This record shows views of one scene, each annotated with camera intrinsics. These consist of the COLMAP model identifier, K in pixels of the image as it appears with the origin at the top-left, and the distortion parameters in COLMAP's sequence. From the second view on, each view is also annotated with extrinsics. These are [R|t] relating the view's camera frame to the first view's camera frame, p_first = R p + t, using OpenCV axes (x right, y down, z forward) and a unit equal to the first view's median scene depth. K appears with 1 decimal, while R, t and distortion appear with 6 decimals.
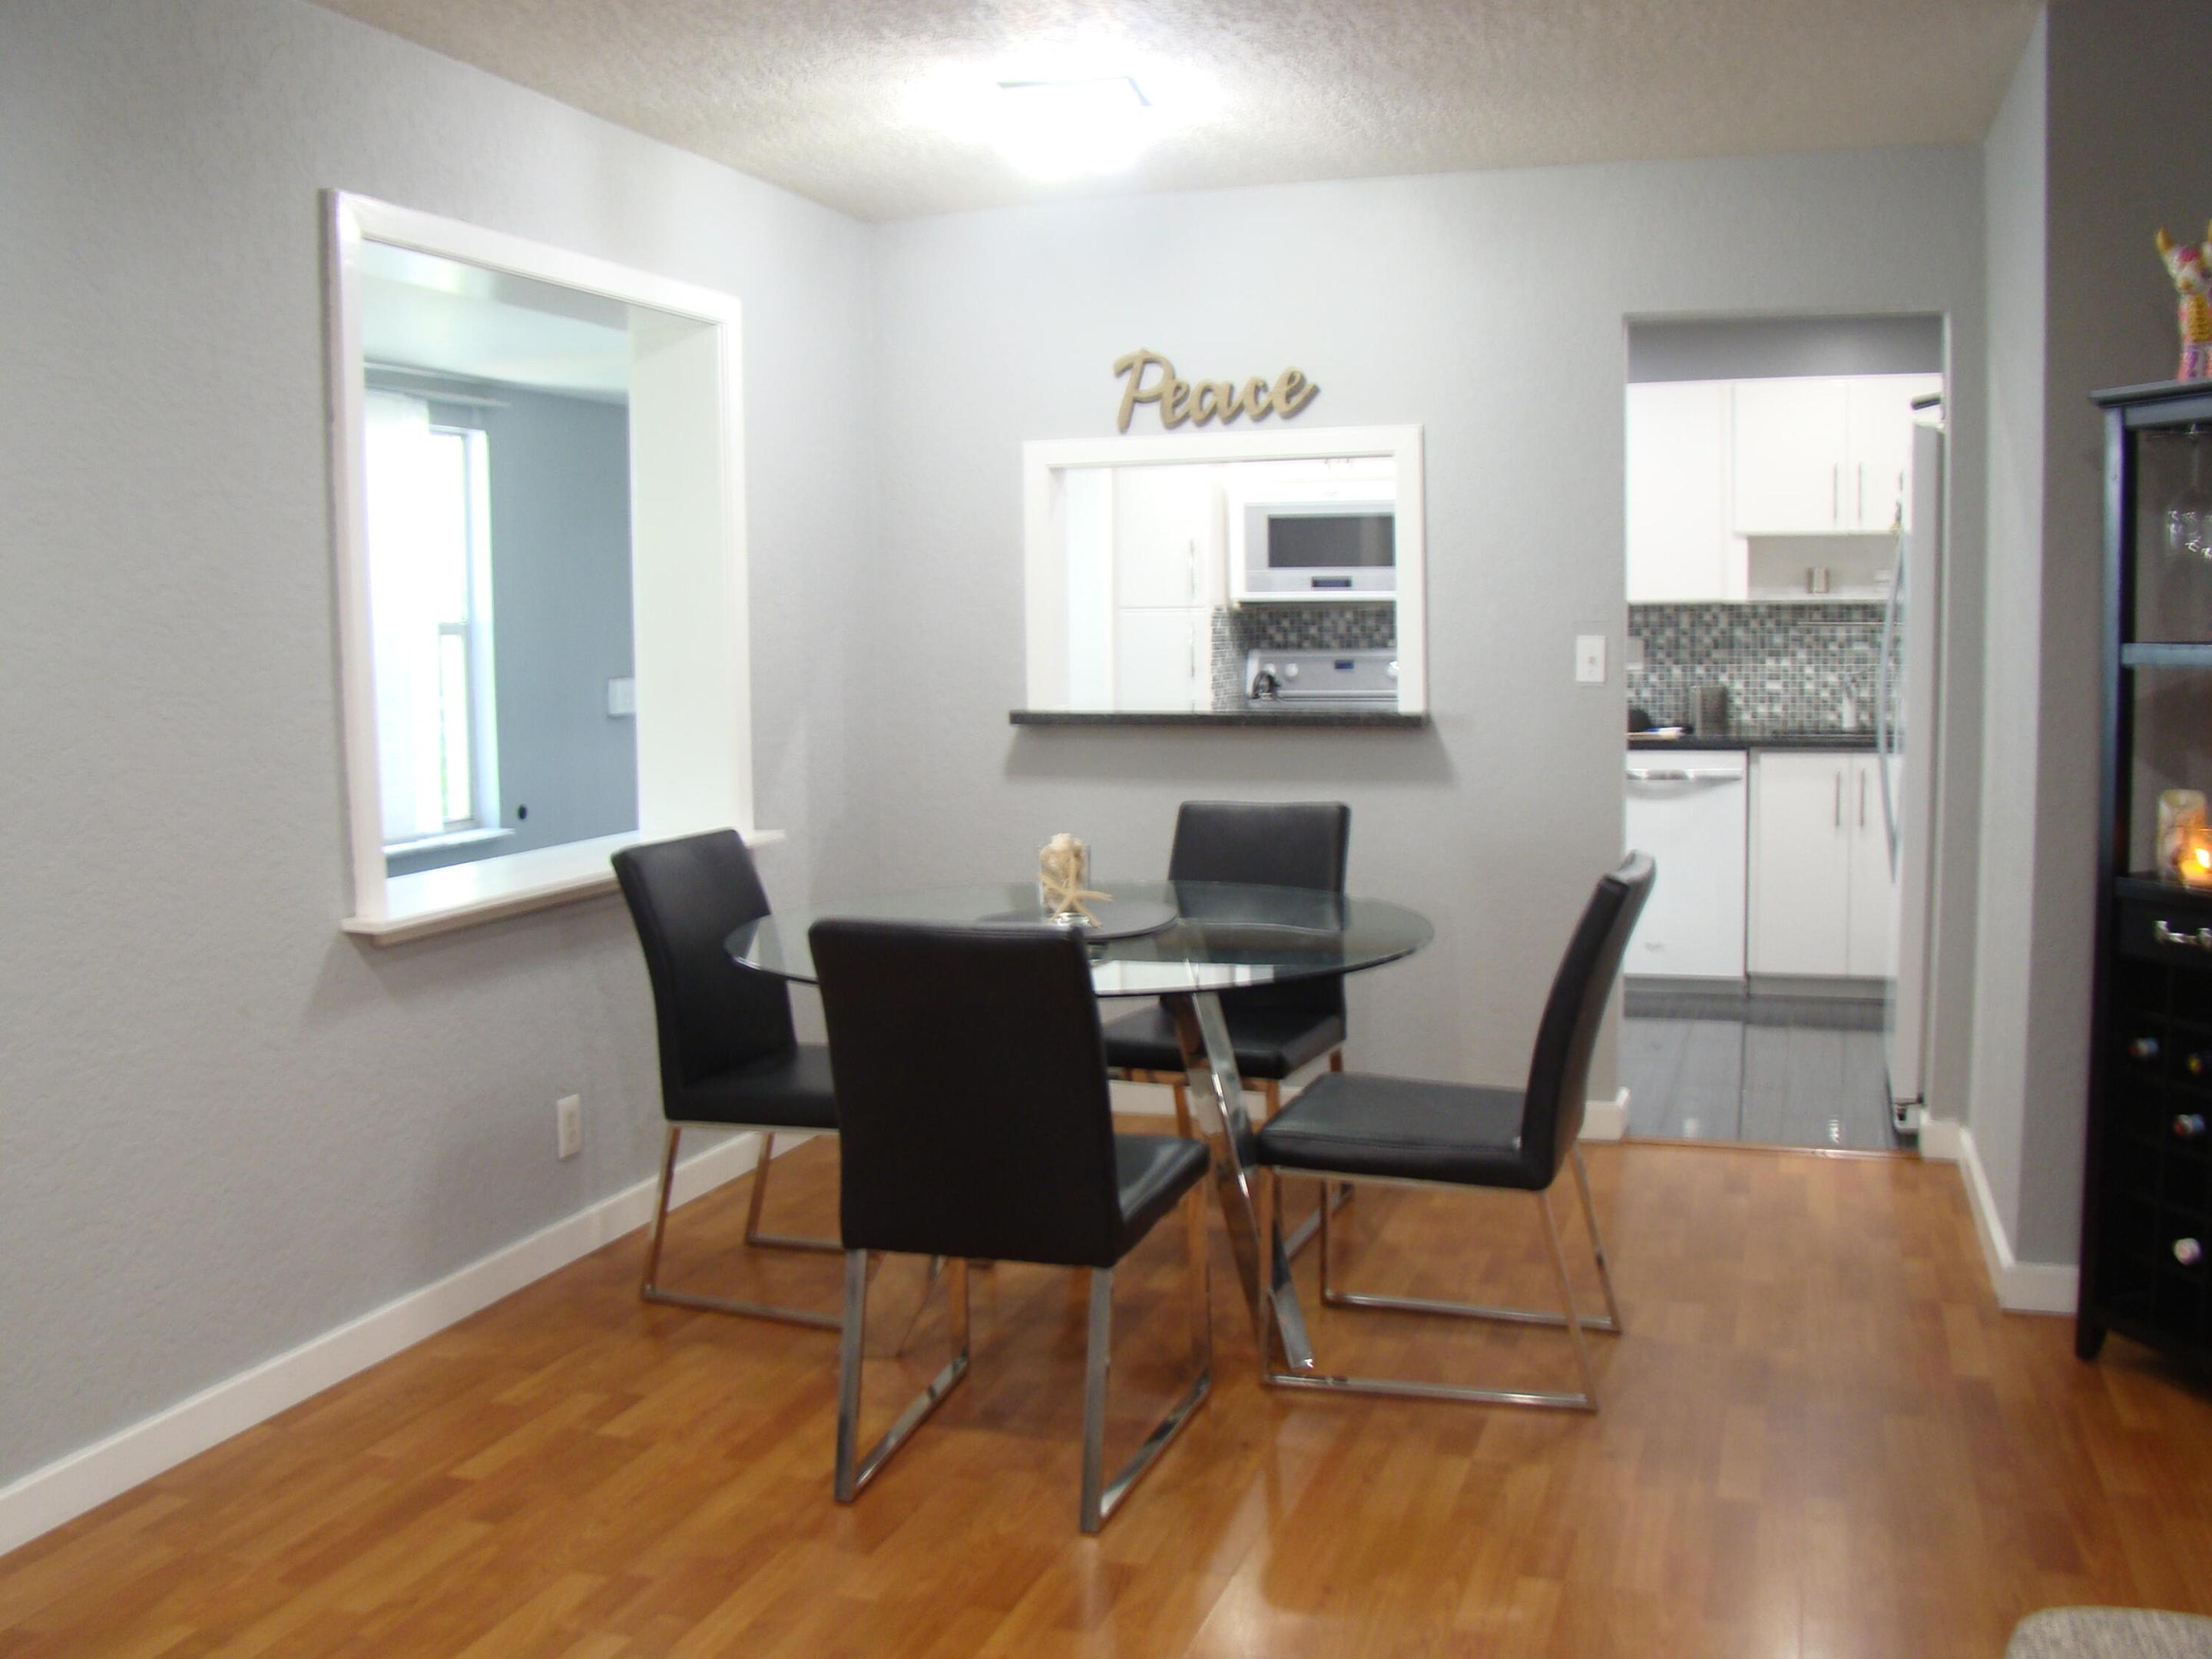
lens RADIAL K [[2058.1, 0, 1074.5], [0, 2058.1, 796.4], [0, 0, 1]] dist [-0.169353, 0.146090]
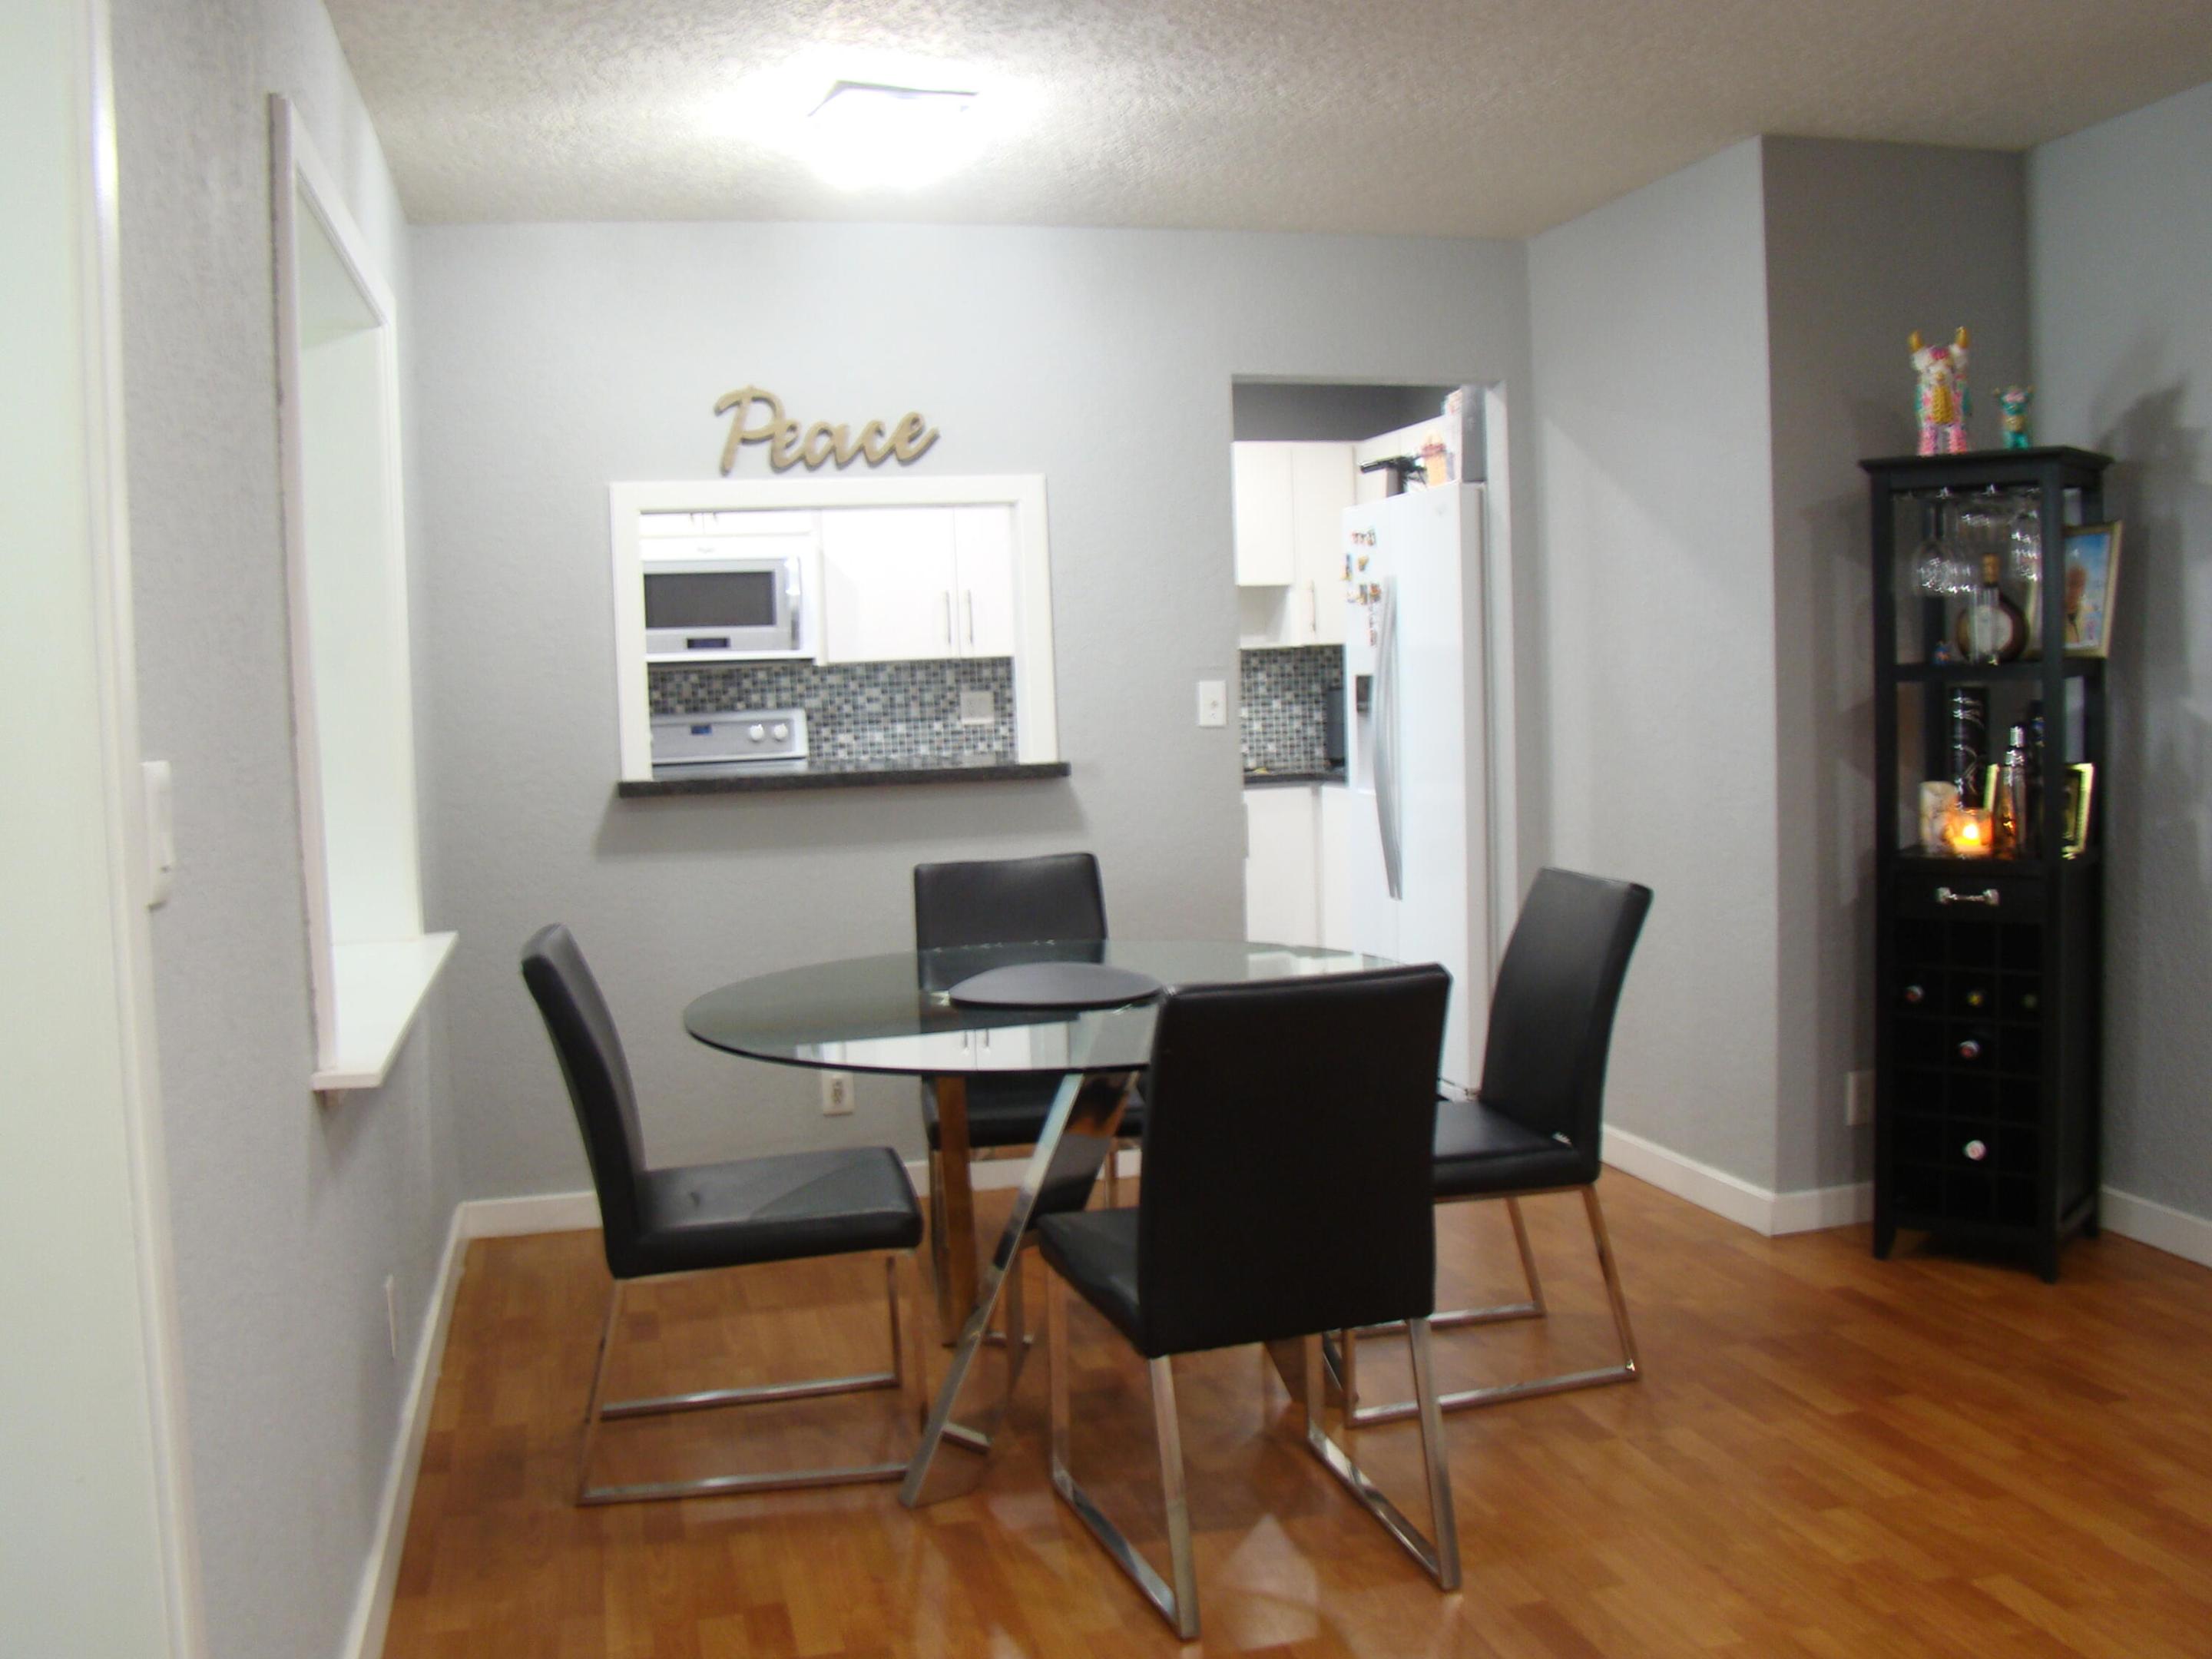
lens RADIAL K [[2058.1, 0, 1074.5], [0, 2058.1, 796.4], [0, 0, 1]] dist [-0.169353, 0.146090]
pose [[0.832995, -0.048229, 0.551174, -0.367590], [0.069220, 0.997451, -0.017333, -0.006053], [-0.548933, 0.052590, 0.834210, 0.156375]]
